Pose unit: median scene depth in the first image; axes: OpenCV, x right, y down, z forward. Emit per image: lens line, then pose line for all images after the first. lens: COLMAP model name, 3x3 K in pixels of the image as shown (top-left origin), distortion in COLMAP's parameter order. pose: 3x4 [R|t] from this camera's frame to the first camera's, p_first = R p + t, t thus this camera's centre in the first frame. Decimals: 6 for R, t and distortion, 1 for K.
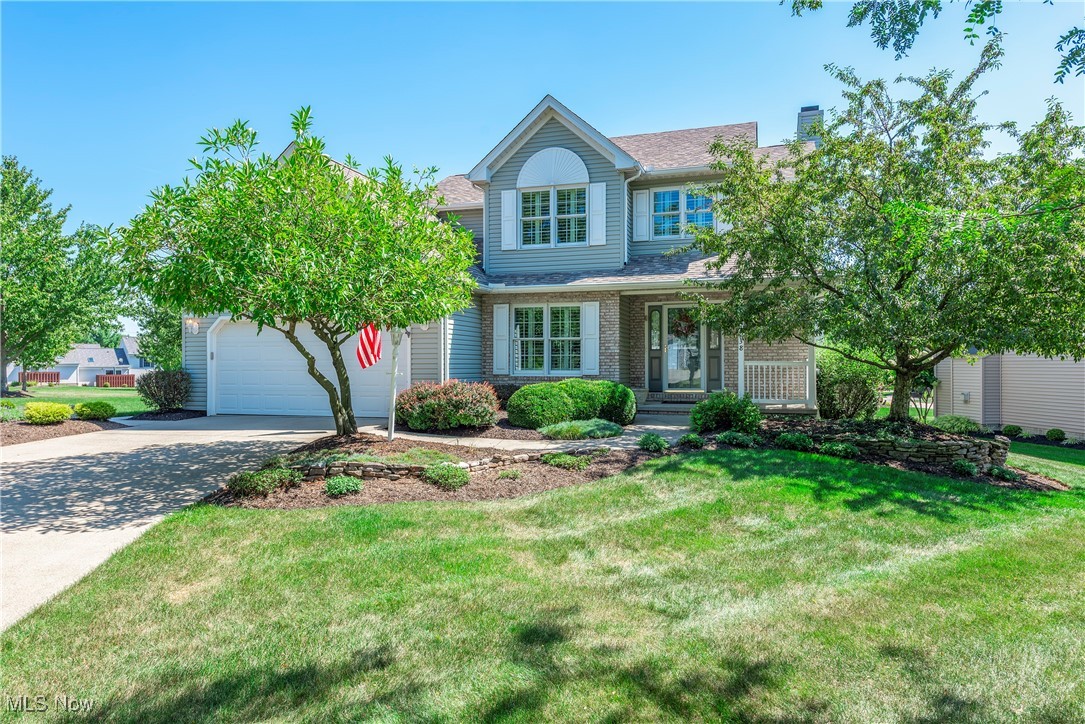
lens RADIAL K [[719.6, 0, 542.5], [0, 719.6, 366.7], [0, 0, 1]] dist [0.009260, -0.001102]
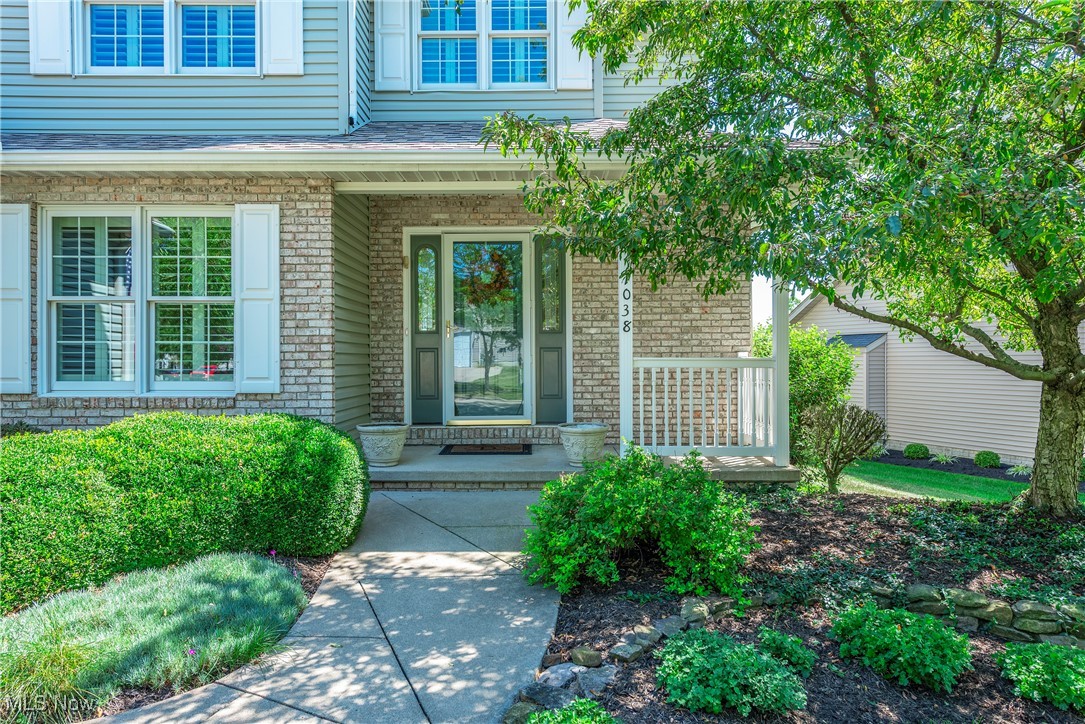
lens RADIAL K [[719.6, 0, 543.4], [0, 719.6, 365.9], [0, 0, 1]] dist [0.009260, -0.001102]
pose [[0.954309, -0.004186, 0.298792, 0.096500], [0.002231, 0.999974, 0.006883, -0.005283], [-0.298813, -0.005902, 0.954293, 0.573435]]
